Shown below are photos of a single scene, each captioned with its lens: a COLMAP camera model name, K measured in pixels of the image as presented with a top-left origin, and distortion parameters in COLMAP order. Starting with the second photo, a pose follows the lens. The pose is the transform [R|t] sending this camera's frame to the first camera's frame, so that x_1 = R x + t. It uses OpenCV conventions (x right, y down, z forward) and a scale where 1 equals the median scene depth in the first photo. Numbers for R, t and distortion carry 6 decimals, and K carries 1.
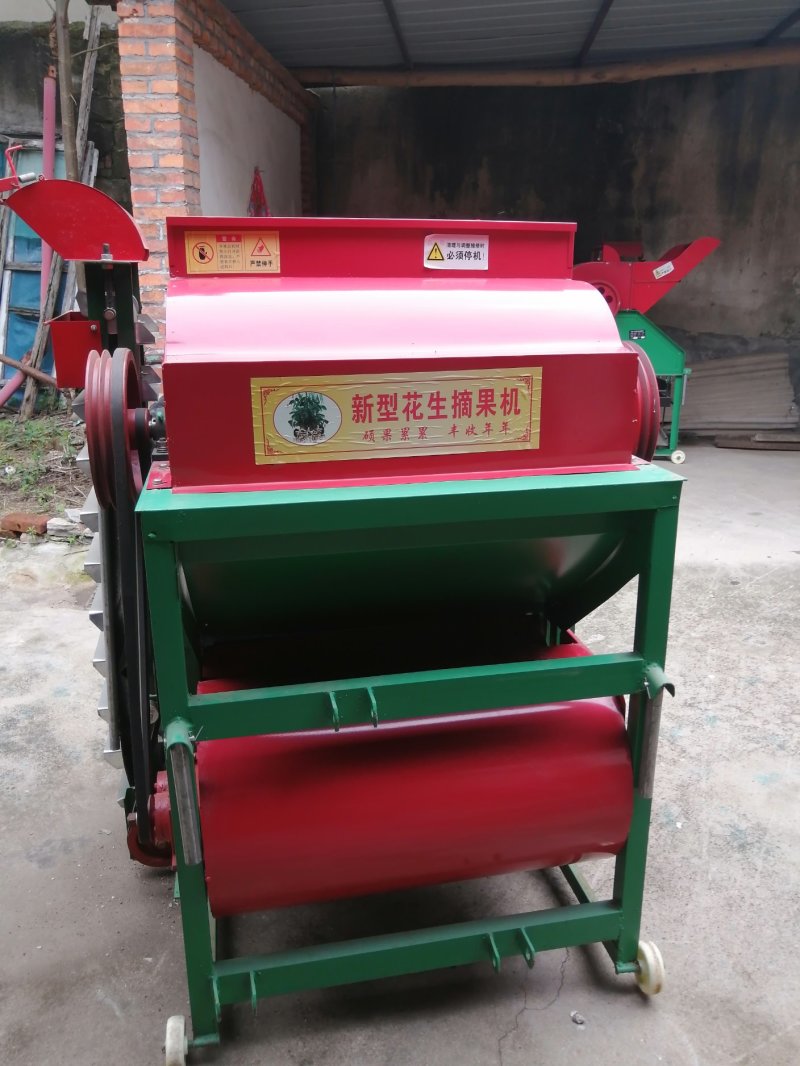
lens RADIAL K [[863.5, 0, 400.2], [0, 863.5, 512.4], [0, 0, 1]] dist [0.000714, -0.007229]
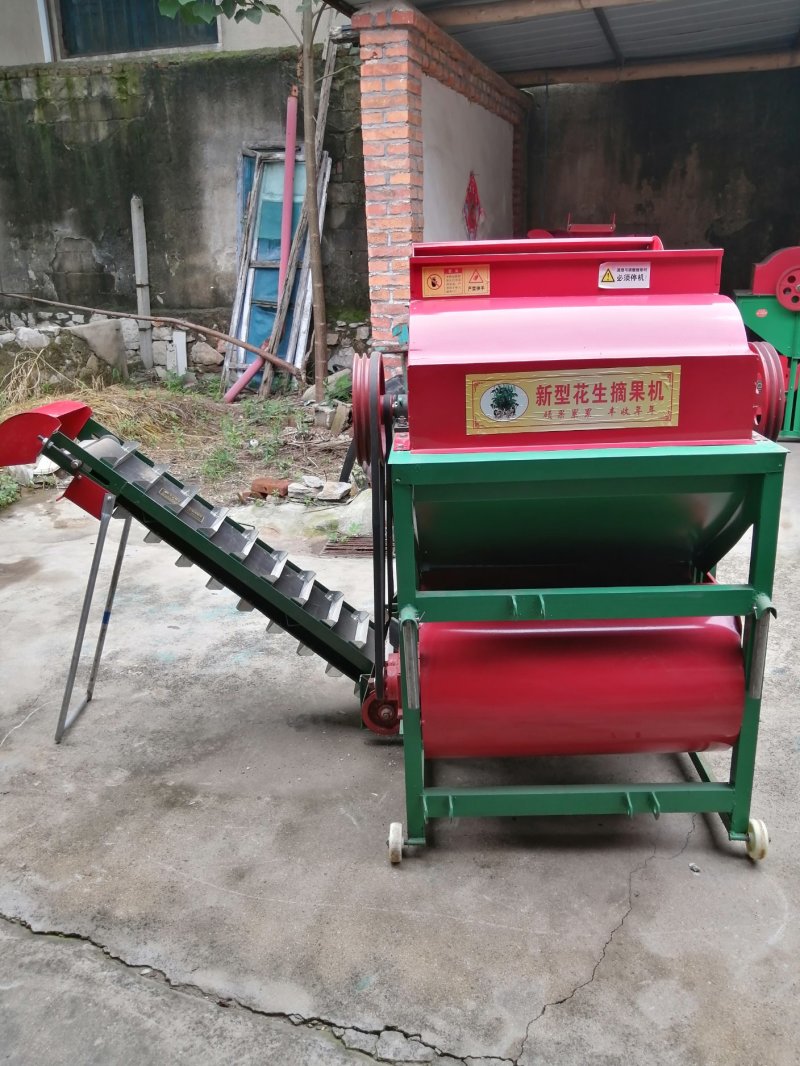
lens RADIAL K [[865.9, 0, 386.2], [0, 865.9, 535.6], [0, 0, 1]] dist [-0.030391, 0.011793]
pose [[0.969066, 0.044165, -0.242819, 0.030212], [-0.032470, 0.998121, 0.051959, 0.021861], [0.244658, -0.042467, 0.968679, -0.221876]]
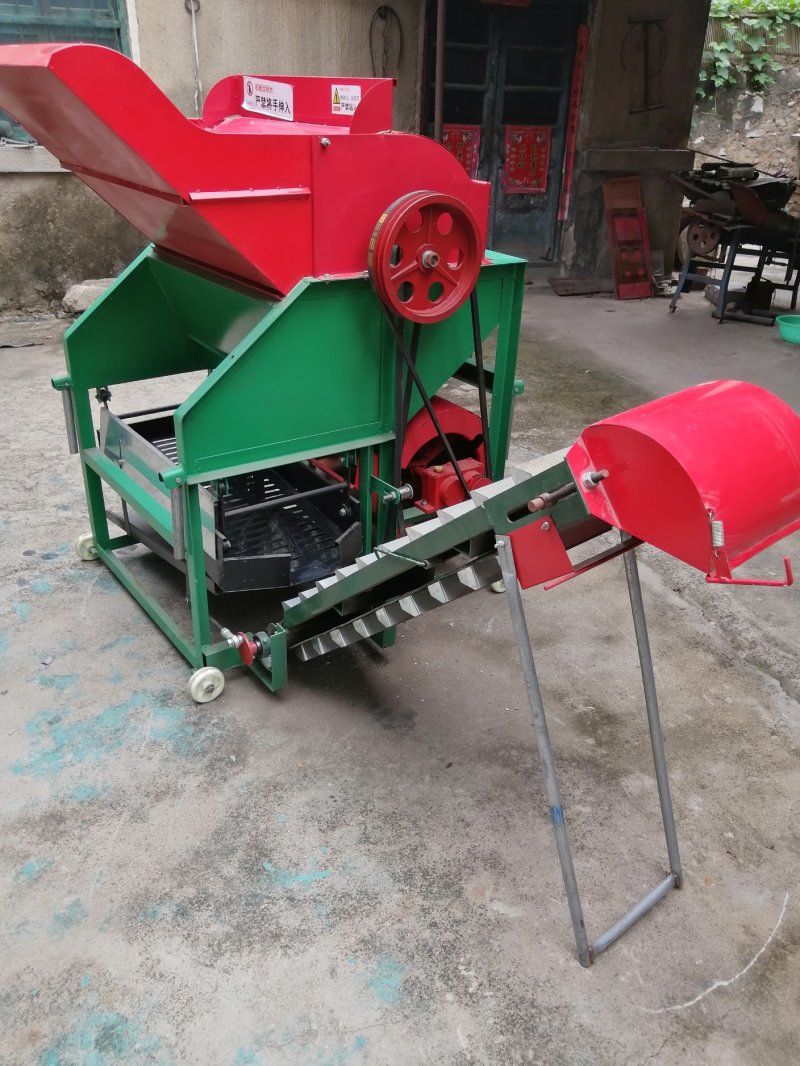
lens RADIAL K [[856.8, 0, 407.6], [0, 856.8, 536.9], [0, 0, 1]] dist [-0.021158, 0.011683]
pose [[-0.425143, -0.437382, 0.792433, -0.943360], [0.206005, 0.805759, 0.555261, -0.302437], [-0.881371, 0.399311, -0.252460, 0.959007]]
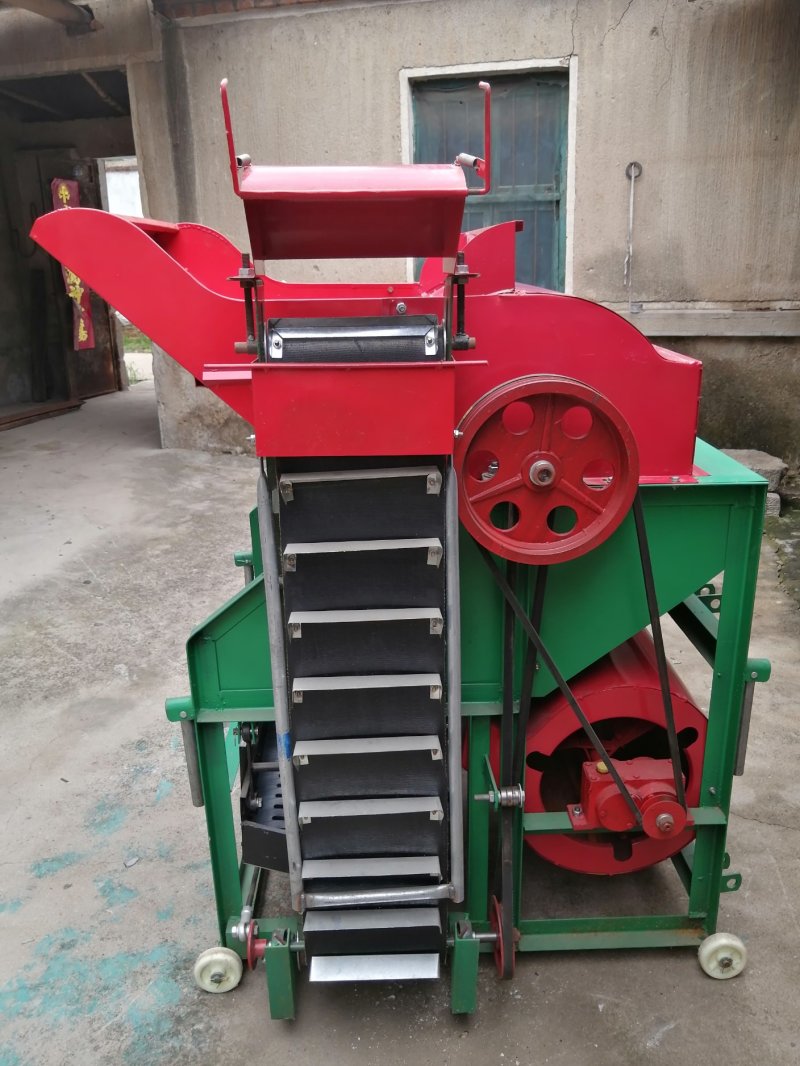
lens RADIAL K [[856.8, 0, 407.6], [0, 856.8, 536.9], [0, 0, 1]] dist [-0.021158, 0.011683]
pose [[0.163846, -0.316197, 0.934438, -0.730077], [0.284002, 0.922254, 0.262277, -0.191255], [-0.944721, 0.222410, 0.240908, 0.598629]]
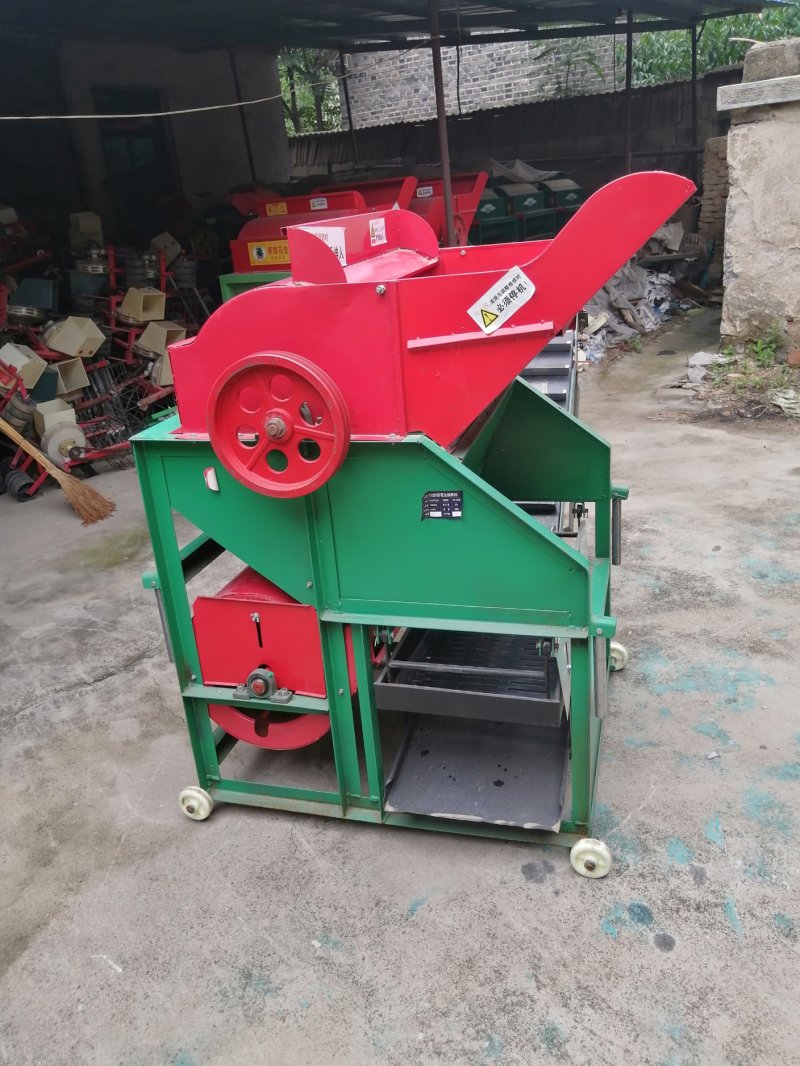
lens RADIAL K [[840.6, 0, 407.9], [0, 840.6, 525.3], [0, 0, 1]] dist [-0.022120, 0.015724]
pose [[-0.455280, 0.360924, -0.813913, 0.694372], [-0.154854, 0.868119, 0.471582, -0.346836], [0.876778, 0.340740, -0.339347, 1.056431]]
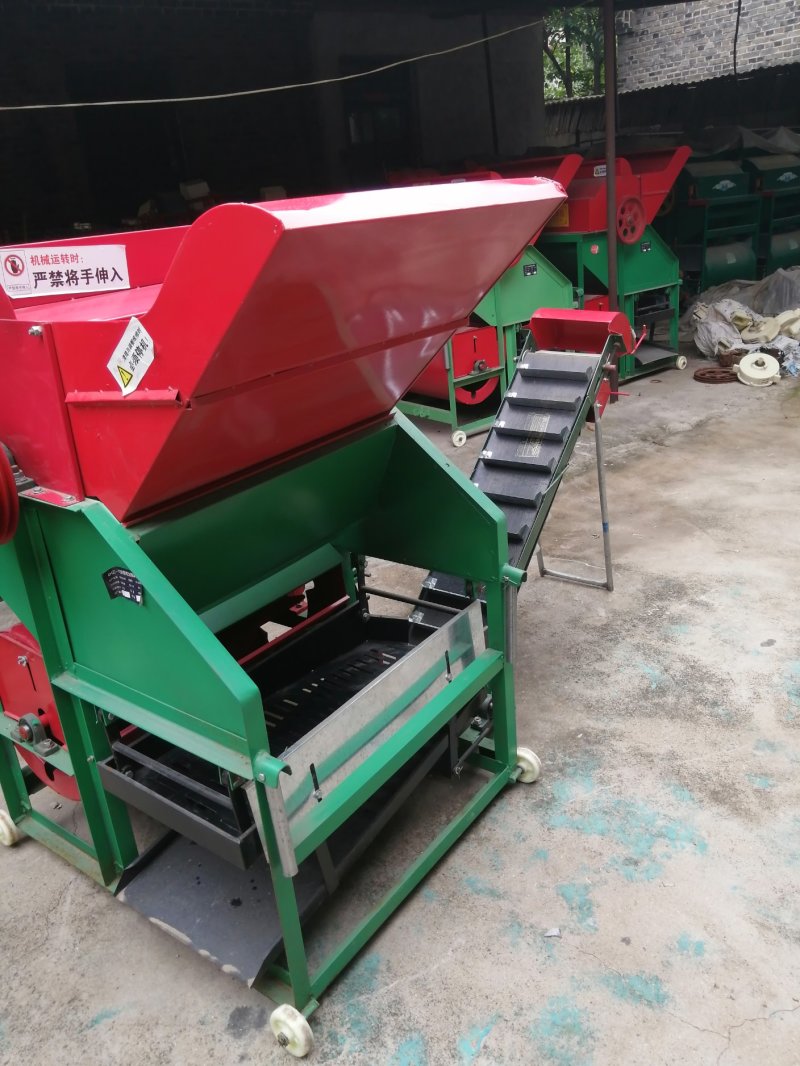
lens RADIAL K [[840.6, 0, 407.9], [0, 840.6, 525.3], [0, 0, 1]] dist [-0.022120, 0.015724]
pose [[-0.734569, 0.306131, -0.605551, 0.310832], [-0.103422, 0.831499, 0.545815, -0.412803], [0.670606, 0.463566, -0.579132, 1.289313]]
